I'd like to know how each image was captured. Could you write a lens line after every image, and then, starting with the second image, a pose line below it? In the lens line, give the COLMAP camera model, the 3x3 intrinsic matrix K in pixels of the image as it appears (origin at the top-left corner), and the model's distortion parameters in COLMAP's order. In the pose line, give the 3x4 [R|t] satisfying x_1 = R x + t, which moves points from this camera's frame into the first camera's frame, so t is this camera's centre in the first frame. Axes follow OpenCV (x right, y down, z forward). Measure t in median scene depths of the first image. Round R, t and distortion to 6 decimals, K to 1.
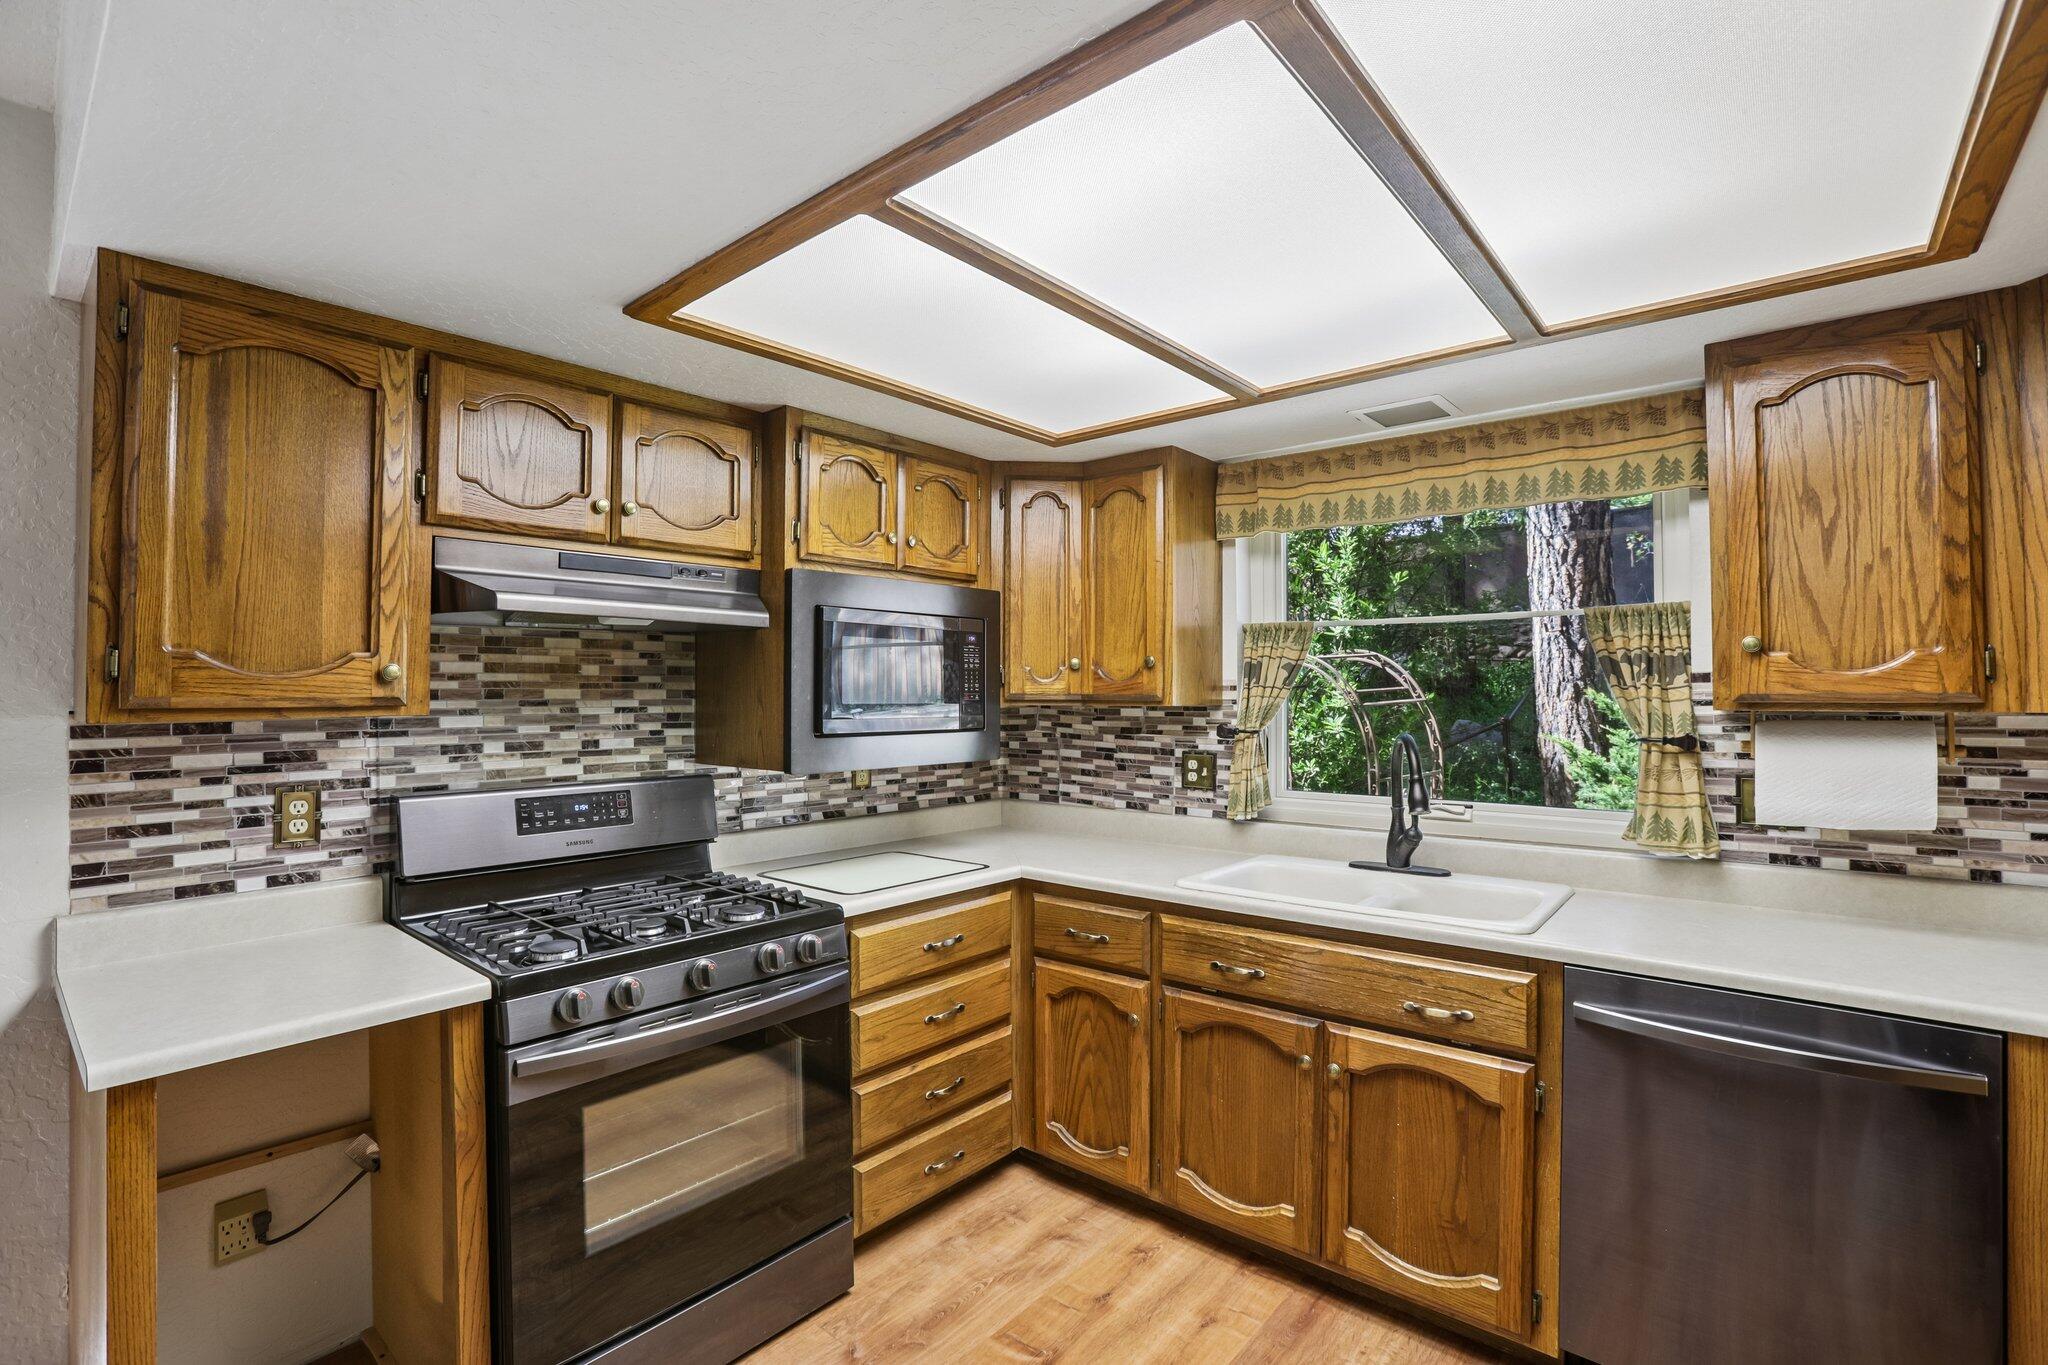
lens RADIAL K [[941.3, 0, 1022.3], [0, 941.3, 686.7], [0, 0, 1]] dist [-0.063150, 0.022308]
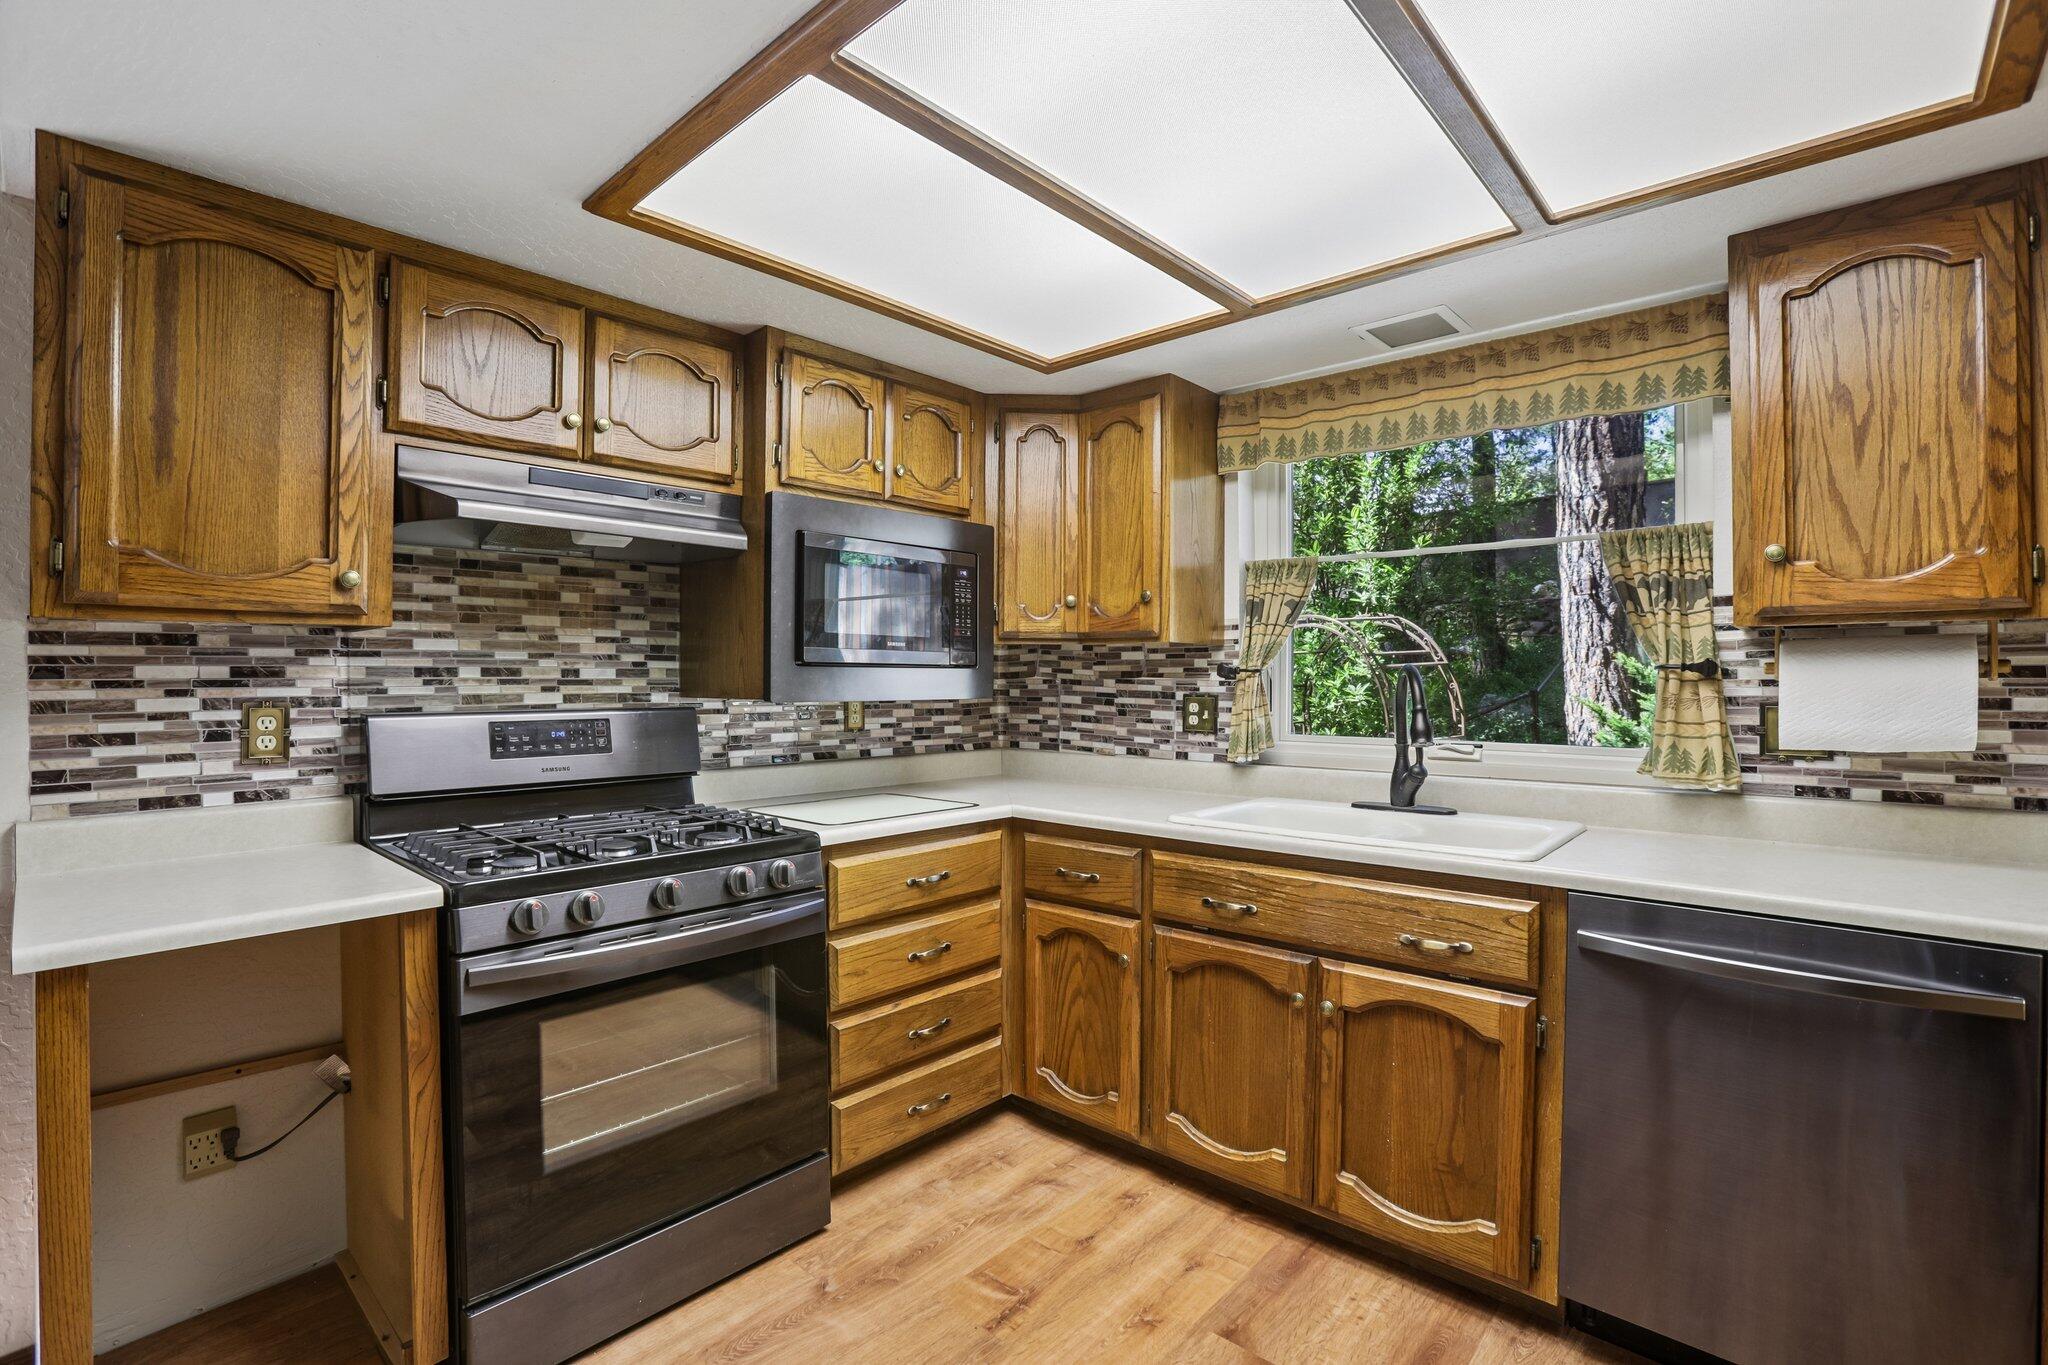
lens RADIAL K [[941.3, 0, 1022.3], [0, 941.3, 686.7], [0, 0, 1]] dist [-0.063150, 0.022308]
pose [[0.999505, 0.002768, -0.031334, 0.048969], [-0.002294, 0.999883, 0.015145, 0.066026], [0.031372, -0.015066, 0.999394, 0.034724]]
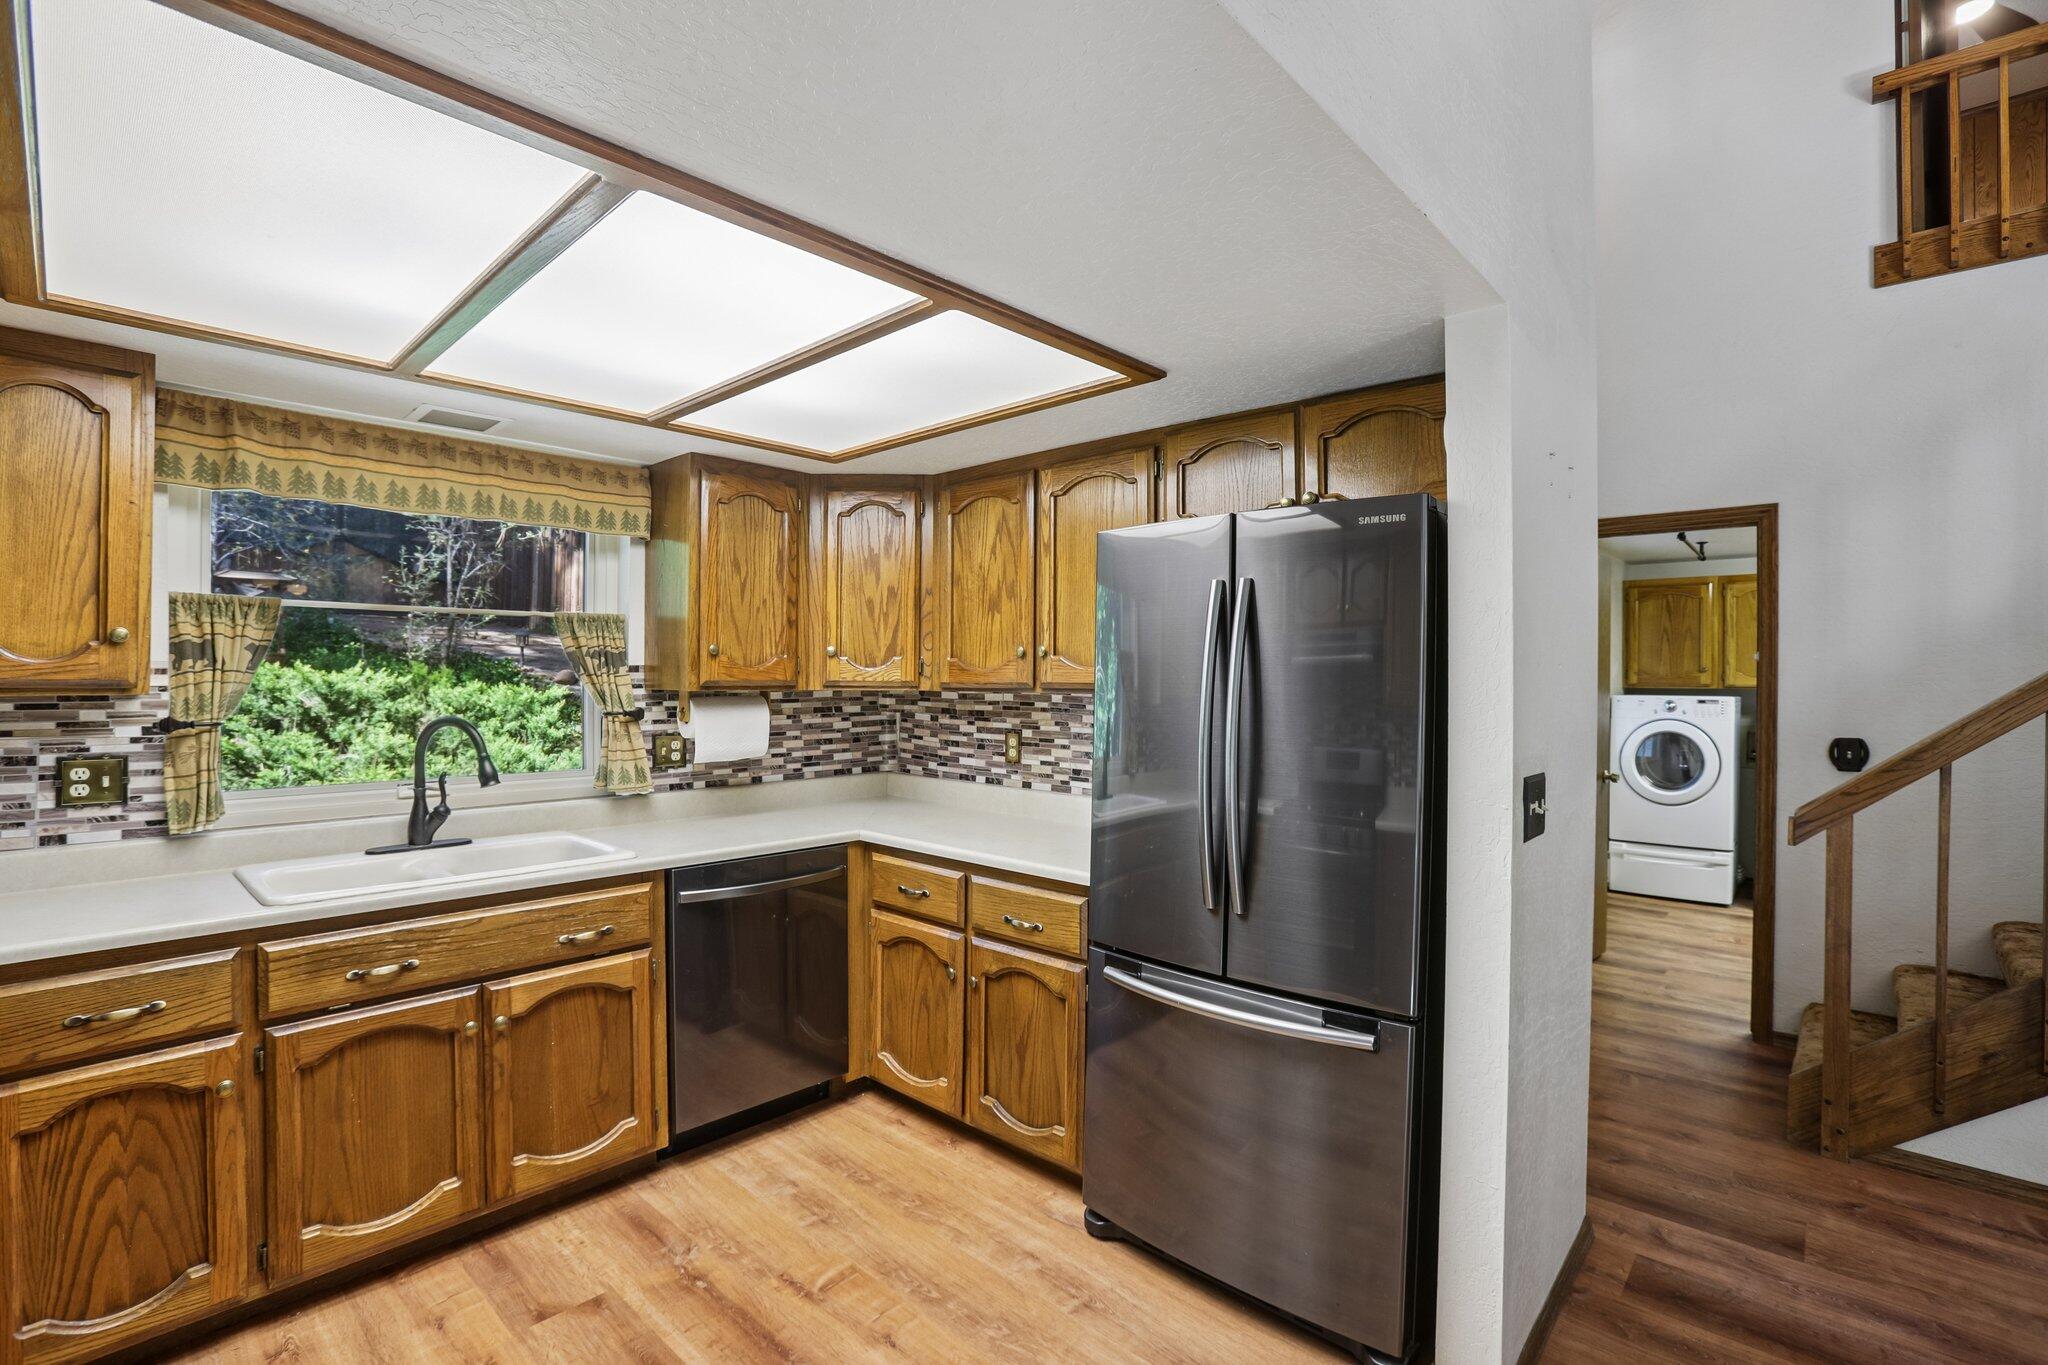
lens RADIAL K [[941.3, 0, 1022.3], [0, 941.3, 686.7], [0, 0, 1]] dist [-0.063150, 0.022308]
pose [[0.042541, -0.005276, 0.999081, -0.692642], [-0.011014, 0.999923, 0.005750, 0.003125], [-0.999034, -0.011249, 0.042480, 0.327316]]
